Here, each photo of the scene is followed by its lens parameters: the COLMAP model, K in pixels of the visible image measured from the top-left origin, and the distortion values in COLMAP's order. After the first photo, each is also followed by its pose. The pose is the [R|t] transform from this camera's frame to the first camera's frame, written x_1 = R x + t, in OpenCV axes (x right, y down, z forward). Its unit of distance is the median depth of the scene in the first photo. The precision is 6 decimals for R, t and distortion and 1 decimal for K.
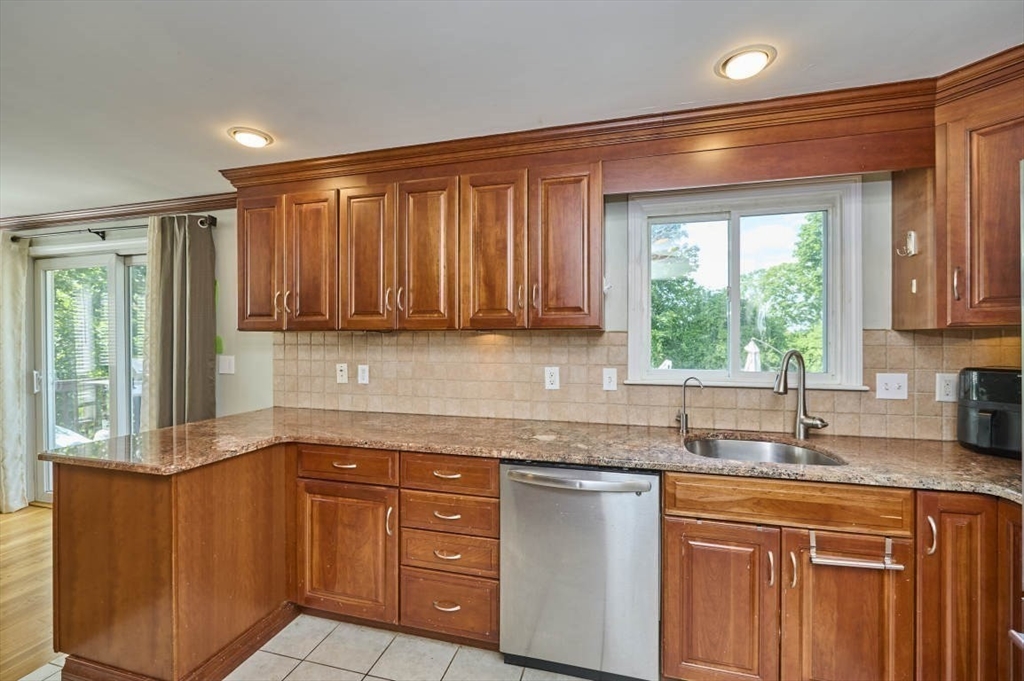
lens RADIAL K [[440.0, 0, 509.6], [0, 440.0, 341.2], [0, 0, 1]] dist [-0.006659, 0.000223]
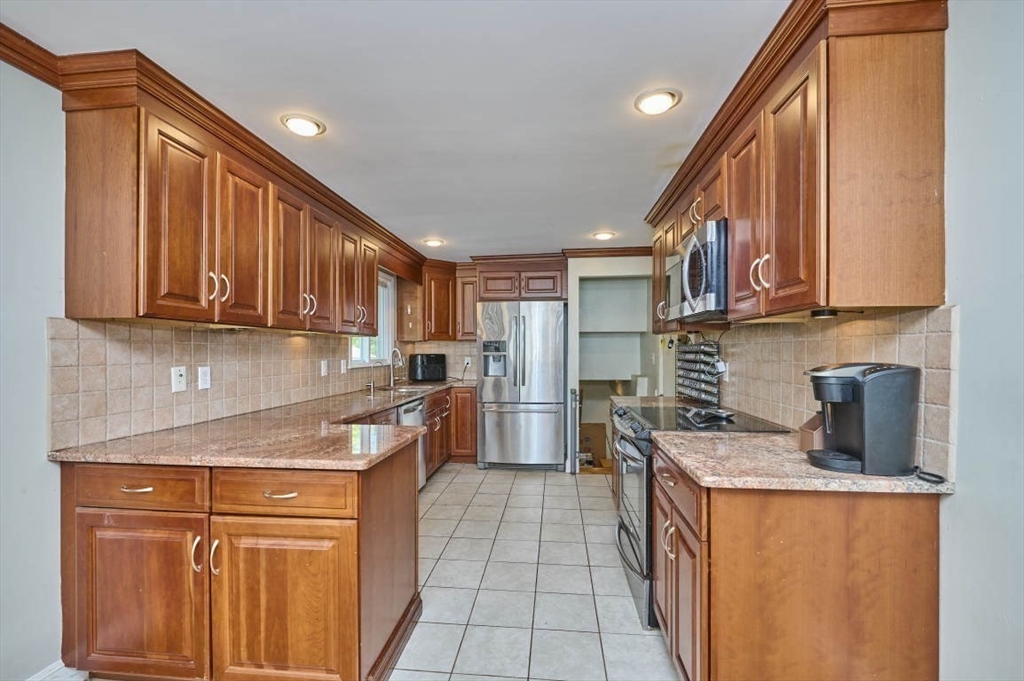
lens RADIAL K [[440.0, 0, 507.3], [0, 440.0, 353.1], [0, 0, 1]] dist [-0.006659, 0.000223]
pose [[-0.158810, -0.003811, 0.987302, -1.263096], [0.006200, 0.999969, 0.004858, 0.027409], [-0.987290, 0.006893, -0.158781, 0.556842]]
